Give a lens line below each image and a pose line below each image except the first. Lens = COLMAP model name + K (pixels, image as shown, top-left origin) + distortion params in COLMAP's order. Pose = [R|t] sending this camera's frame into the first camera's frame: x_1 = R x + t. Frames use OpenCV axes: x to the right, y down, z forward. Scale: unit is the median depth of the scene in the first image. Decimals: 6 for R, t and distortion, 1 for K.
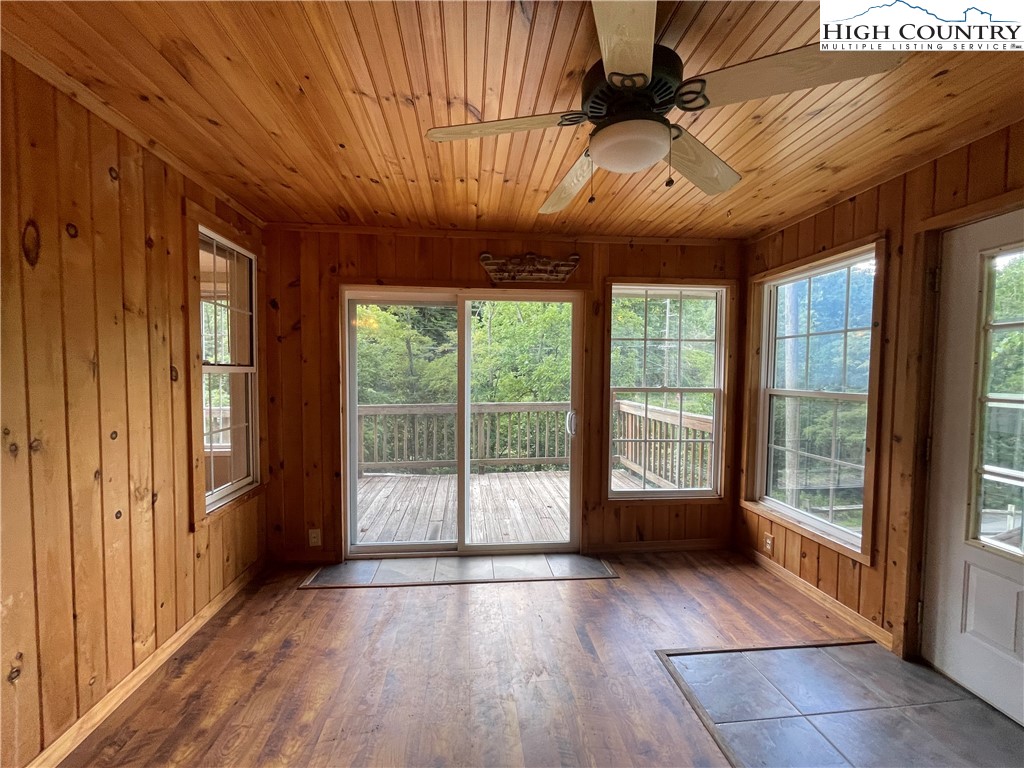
lens RADIAL K [[408.4, 0, 512.4], [0, 408.4, 389.2], [0, 0, 1]] dist [-0.000608, -0.000570]
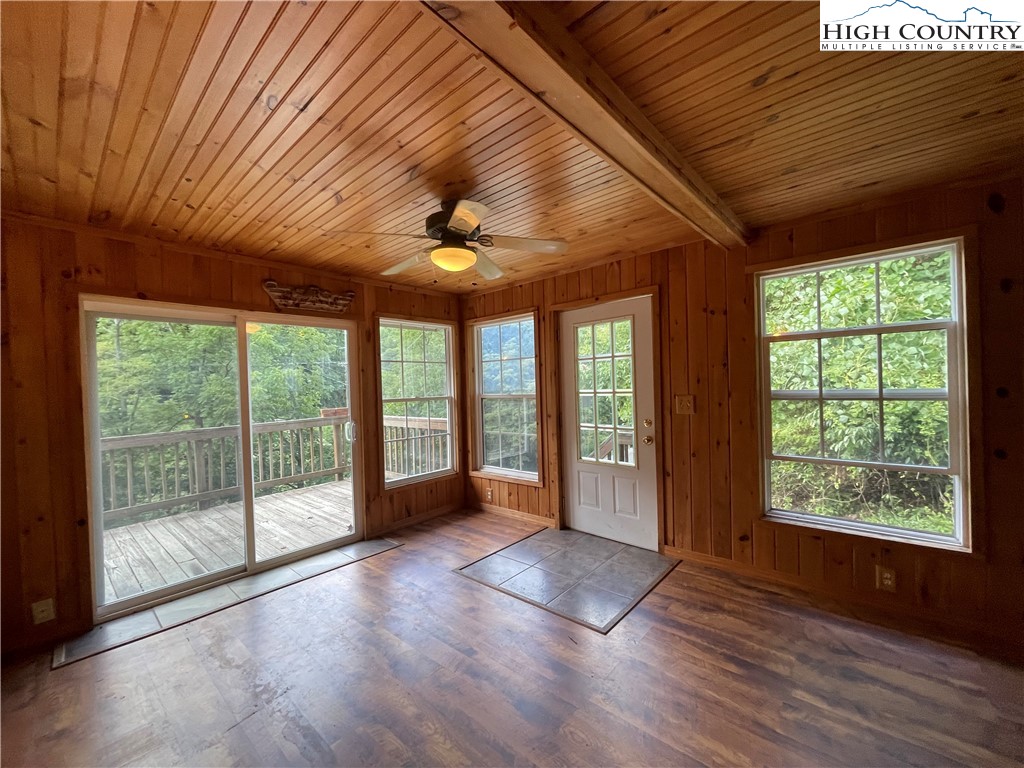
lens RADIAL K [[408.4, 0, 507.2], [0, 408.4, 386.0], [0, 0, 1]] dist [-0.000608, -0.000570]
pose [[0.732357, -0.030562, 0.680235, -0.343652], [0.063746, 0.997682, -0.023806, 0.009423], [-0.677931, 0.060797, 0.732608, -0.191260]]
